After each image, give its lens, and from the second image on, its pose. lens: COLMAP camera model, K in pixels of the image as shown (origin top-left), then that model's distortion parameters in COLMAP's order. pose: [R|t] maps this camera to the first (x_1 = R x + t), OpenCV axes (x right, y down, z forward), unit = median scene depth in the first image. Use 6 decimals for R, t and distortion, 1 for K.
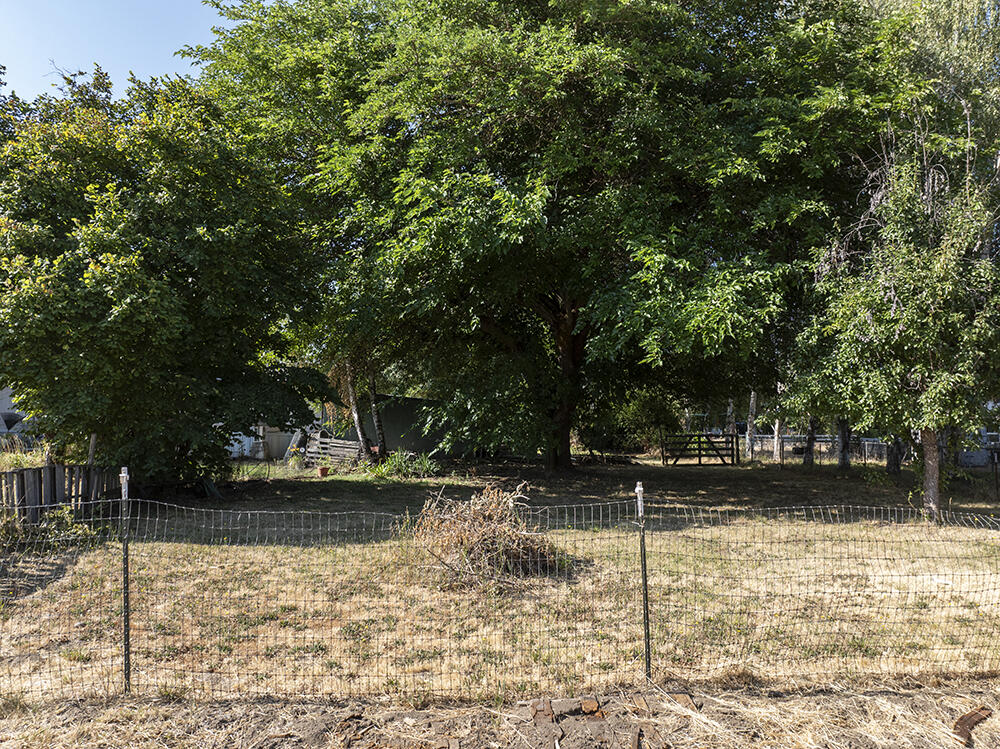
lens RADIAL K [[704.8, 0, 500.5], [0, 704.8, 376.6], [0, 0, 1]] dist [-0.046308, 0.016461]
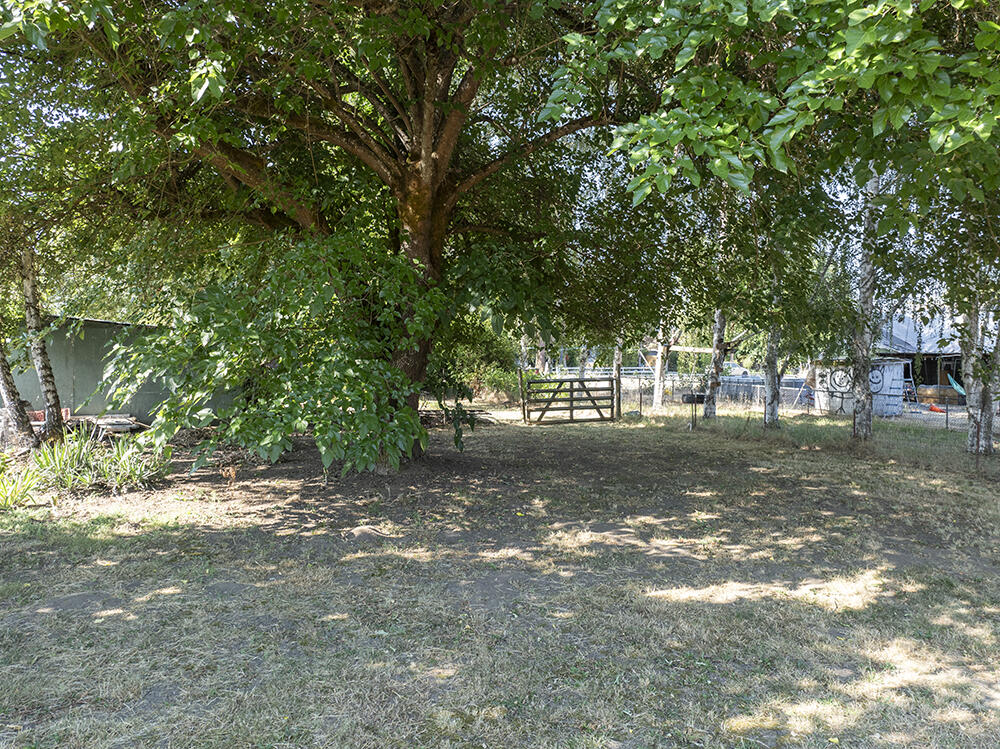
lens RADIAL K [[704.8, 0, 506.2], [0, 704.8, 376.1], [0, 0, 1]] dist [-0.046308, 0.016461]
pose [[0.953925, -0.010295, 0.299867, -0.001313], [-0.018190, 0.995589, 0.092047, 0.013369], [-0.299492, -0.093260, 0.949530, 0.335586]]
